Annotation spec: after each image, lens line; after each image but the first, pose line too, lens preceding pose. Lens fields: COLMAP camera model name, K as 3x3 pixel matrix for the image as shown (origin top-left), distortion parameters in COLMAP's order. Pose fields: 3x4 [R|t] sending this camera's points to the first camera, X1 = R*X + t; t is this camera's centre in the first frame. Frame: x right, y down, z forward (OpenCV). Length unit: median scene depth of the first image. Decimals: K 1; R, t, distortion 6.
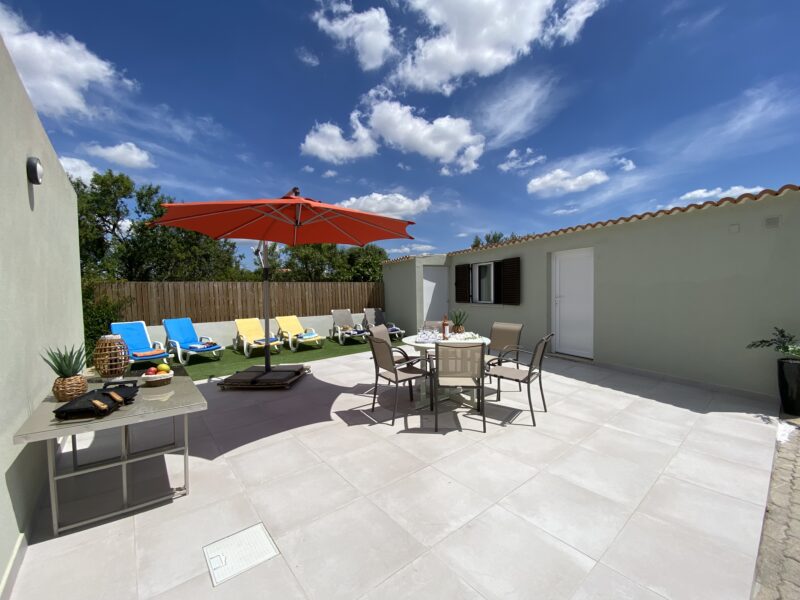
lens RADIAL K [[322.9, 0, 400.0], [0, 322.9, 300.0], [0, 0, 1]] dist [0.000149, 0.000006]
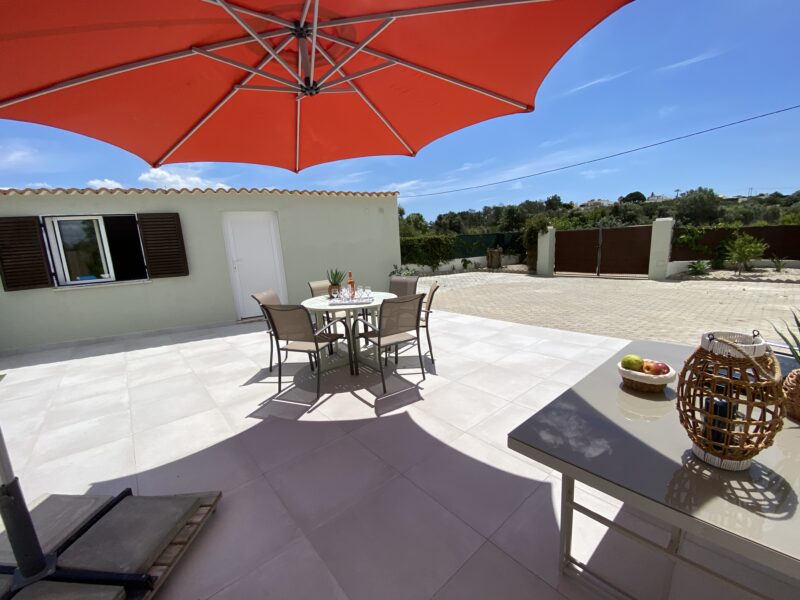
lens RADIAL K [[319.7, 0, 400.0], [0, 319.7, 300.0], [0, 0, 1]] dist [-0.053000, -0.000118]
pose [[-0.021281, -0.134858, 0.990636, -0.378083], [0.087916, 0.986770, 0.136220, 0.016782], [-0.995901, 0.089992, -0.009143, 0.448907]]
